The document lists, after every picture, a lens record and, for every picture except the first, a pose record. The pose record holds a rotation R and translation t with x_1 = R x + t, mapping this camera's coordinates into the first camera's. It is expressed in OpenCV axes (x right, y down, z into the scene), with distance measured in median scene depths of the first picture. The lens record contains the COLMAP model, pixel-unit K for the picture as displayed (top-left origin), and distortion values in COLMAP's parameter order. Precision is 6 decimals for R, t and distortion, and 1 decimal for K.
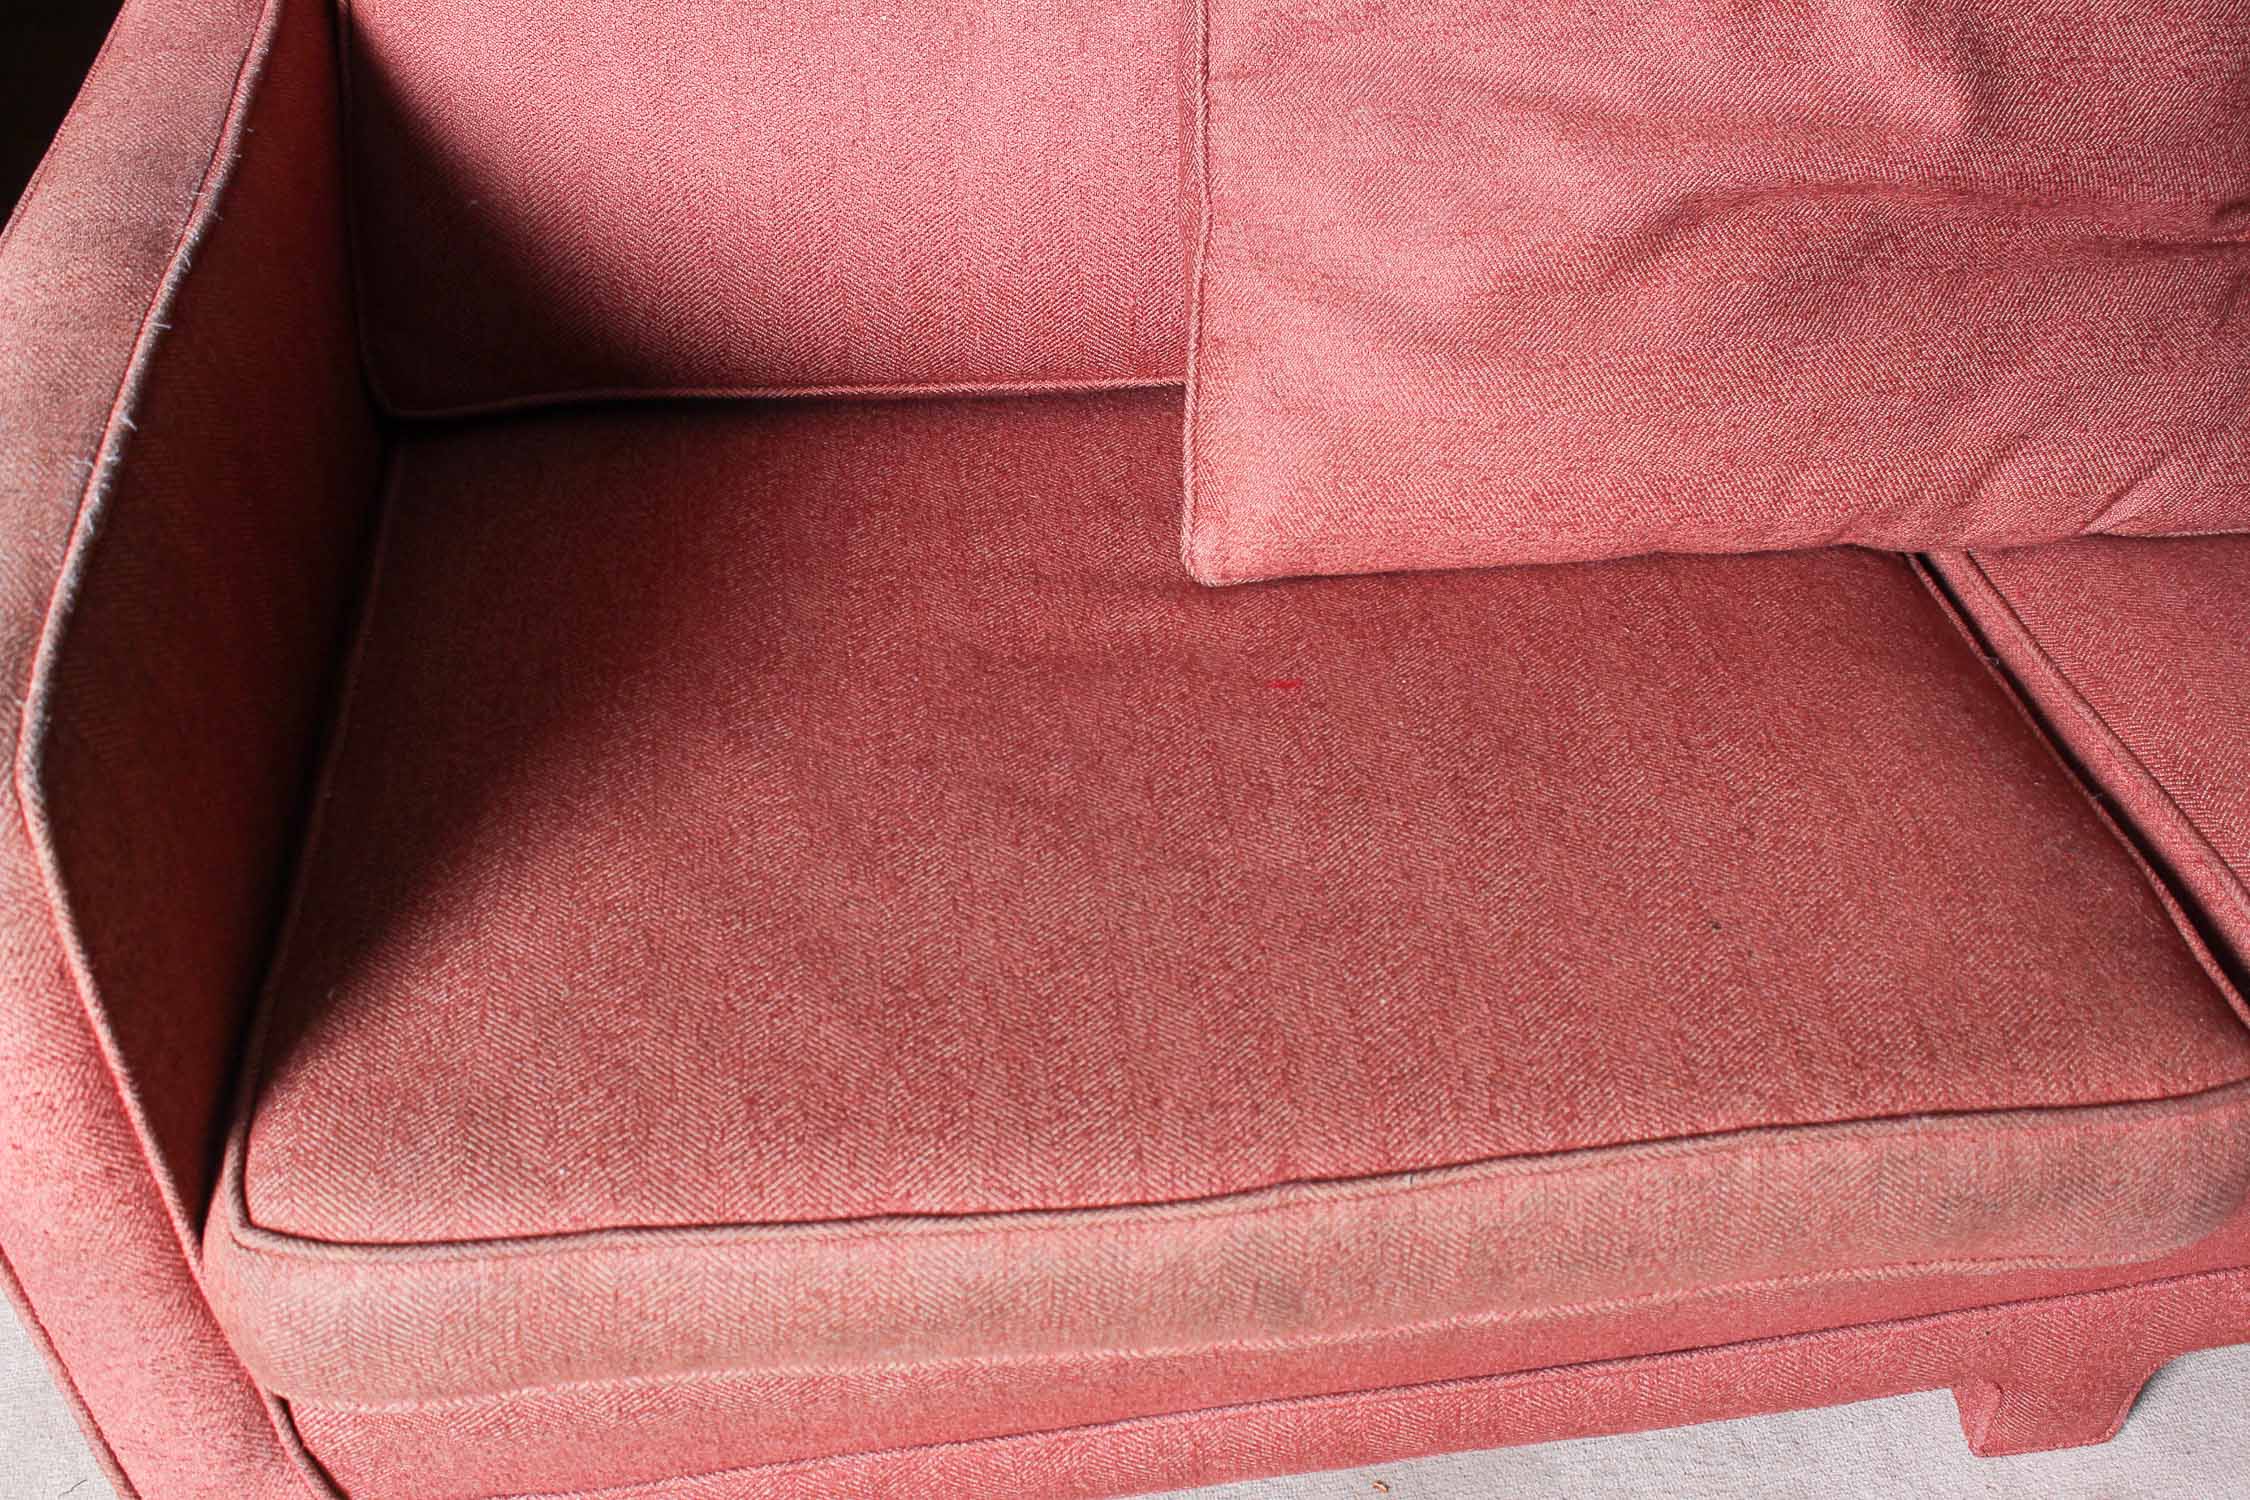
lens RADIAL K [[2348.8, 0, 1125.0], [0, 2348.8, 750.0], [0, 0, 1]] dist [-0.168452, 0.273987]
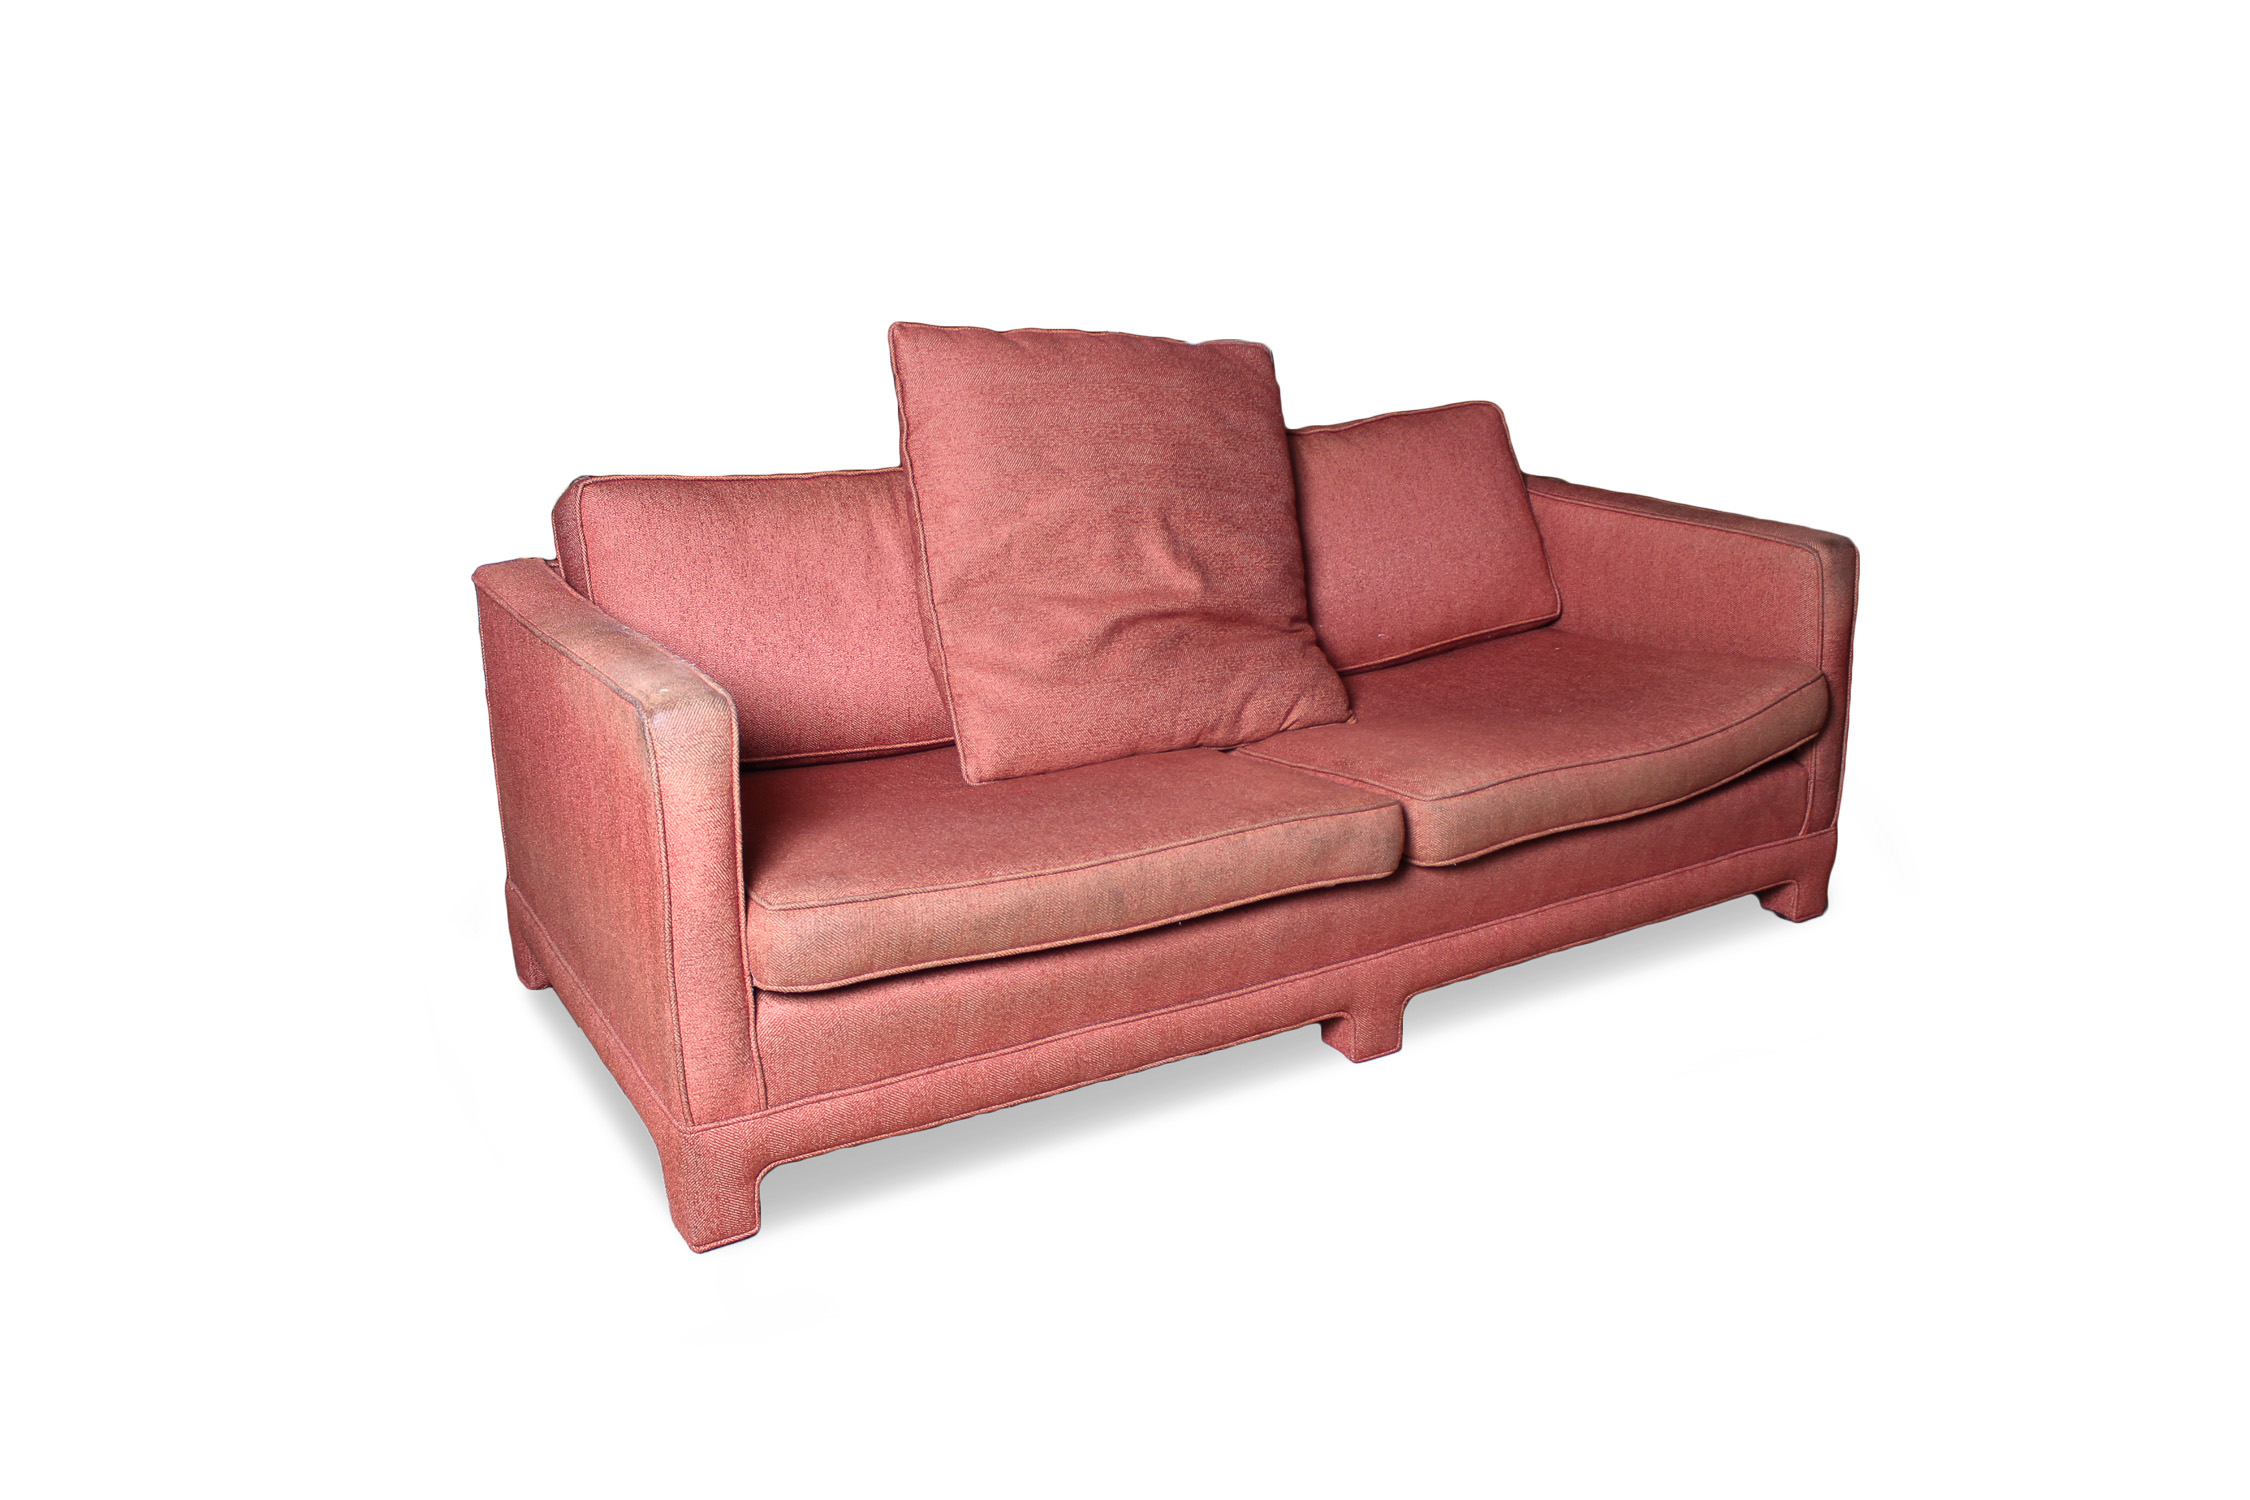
lens RADIAL K [[1852.9, 0, 1125.0], [0, 1852.9, 750.0], [0, 0, 1]] dist [-0.008860, -0.000476]
pose [[0.917224, -0.109818, 0.382935, -0.597493], [0.265506, 0.885155, -0.382108, 0.727830], [-0.296995, 0.452151, 0.841043, -0.773548]]
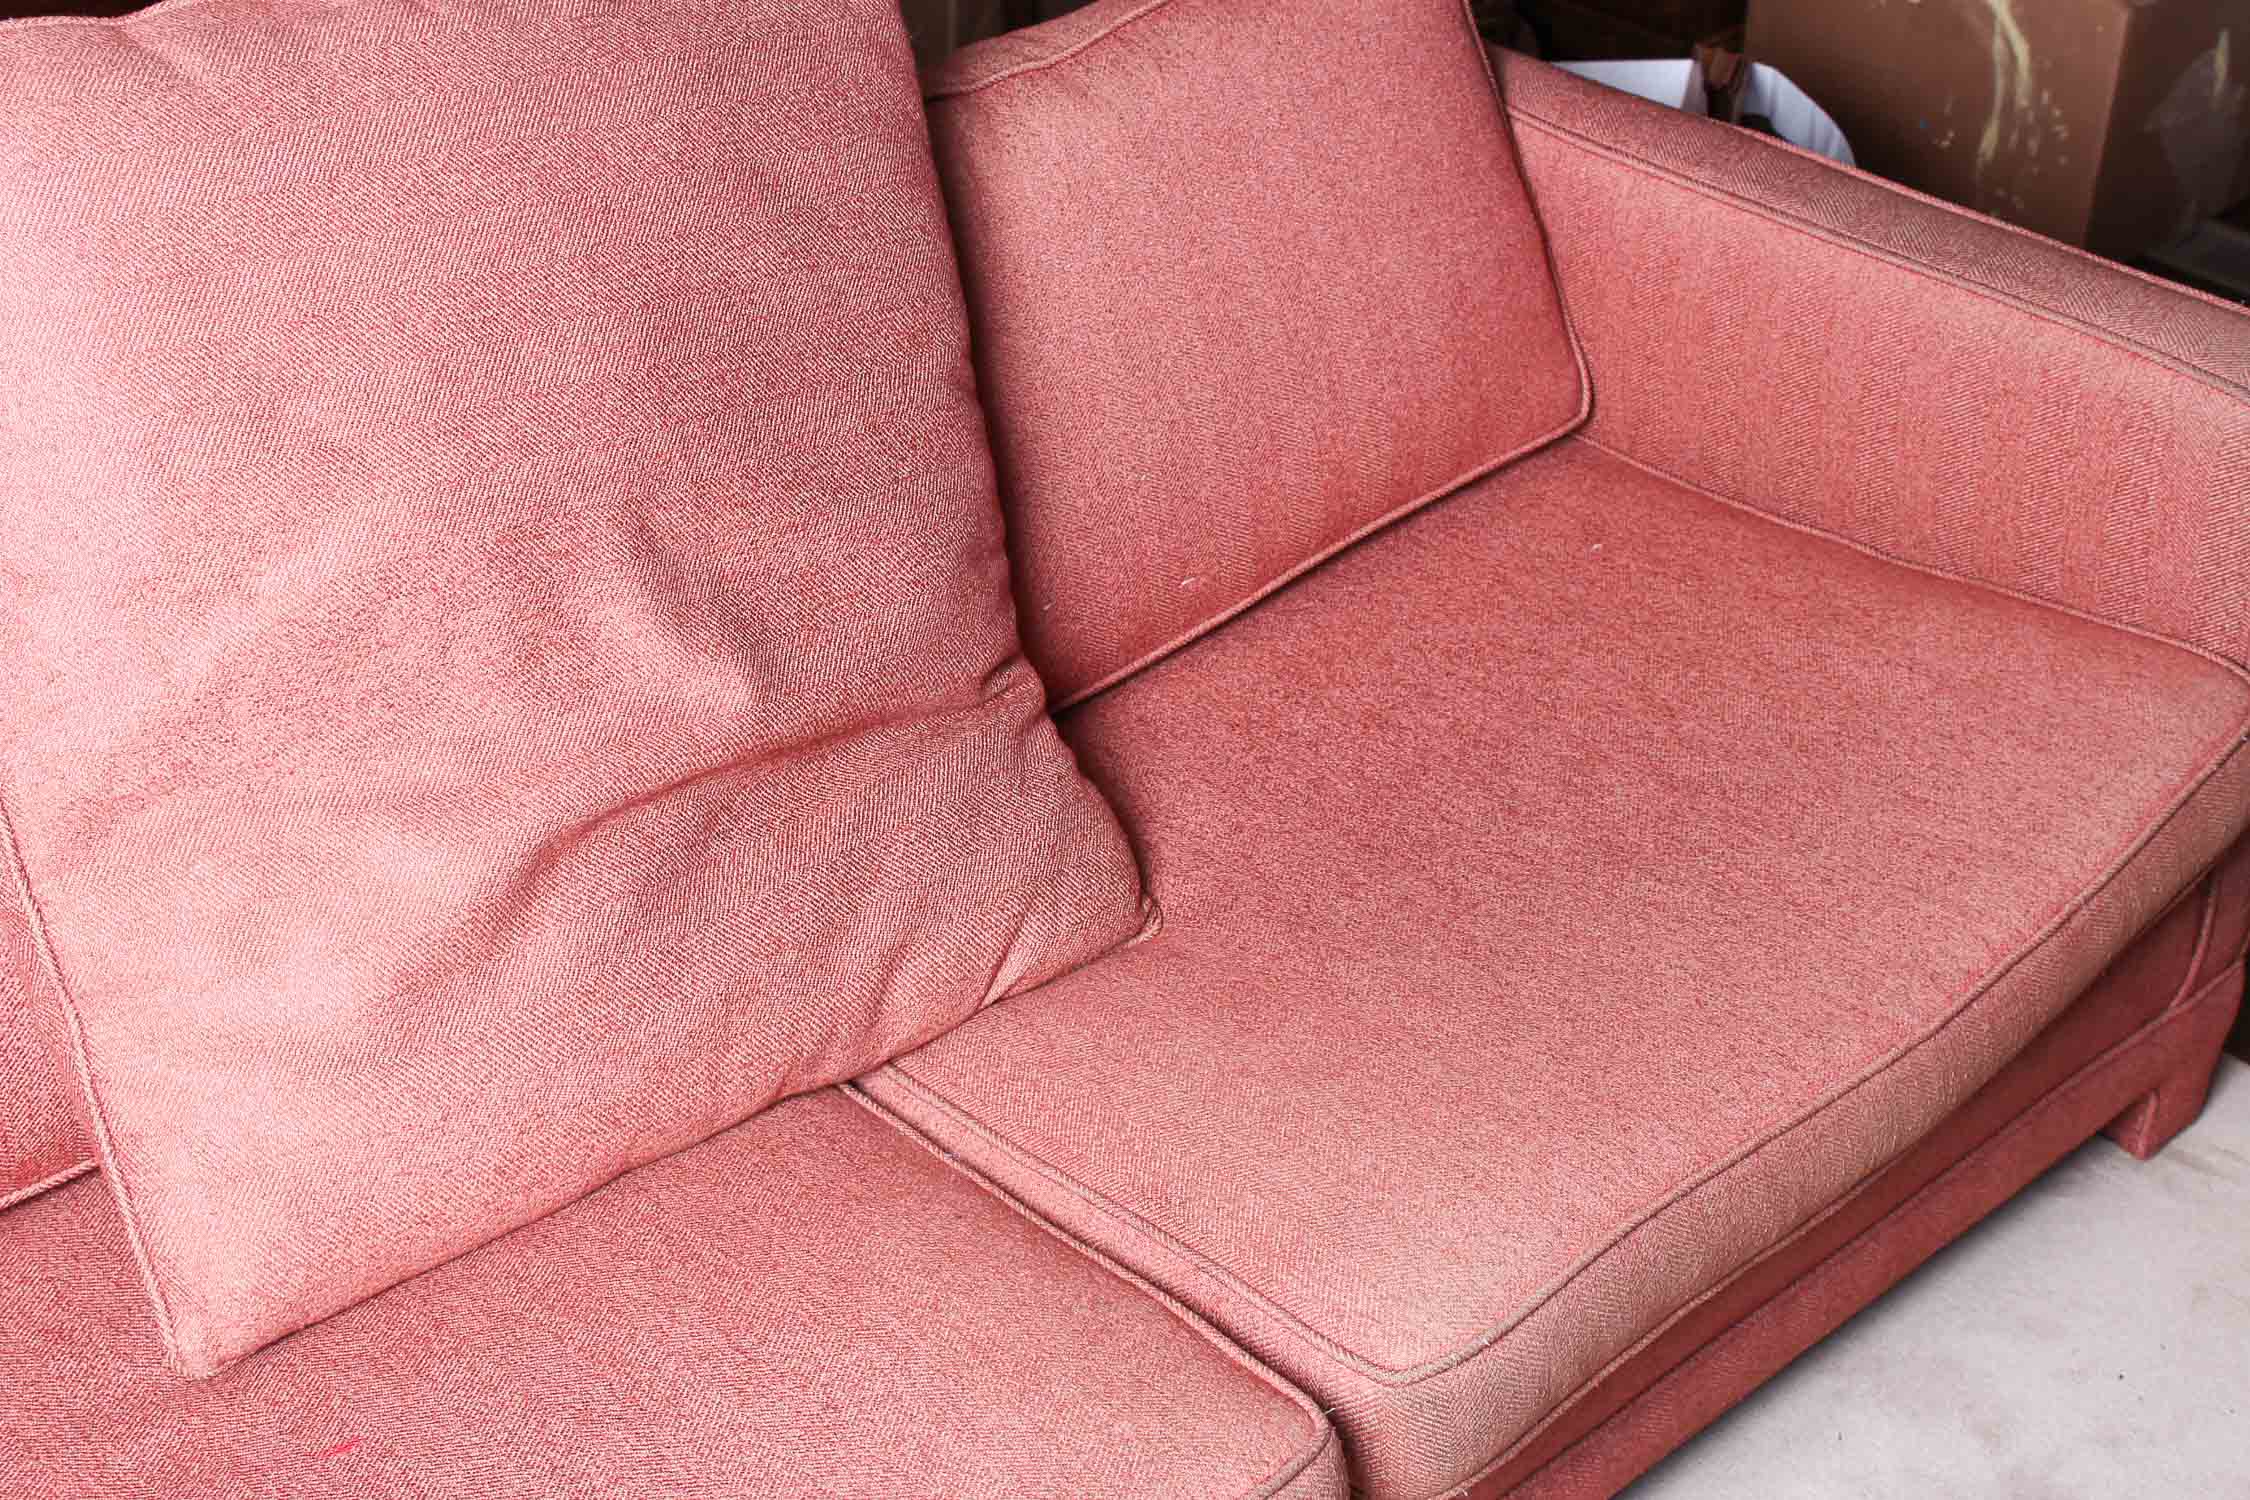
lens RADIAL K [[3277.8, 0, 1125.0], [0, 3277.8, 750.0], [0, 0, 1]] dist [-0.109633, 0.789847]
pose [[0.834026, -0.299744, 0.463200, -0.198622], [0.367326, 0.928102, -0.060809, -0.091804], [-0.411670, 0.220862, 0.884165, -0.402234]]
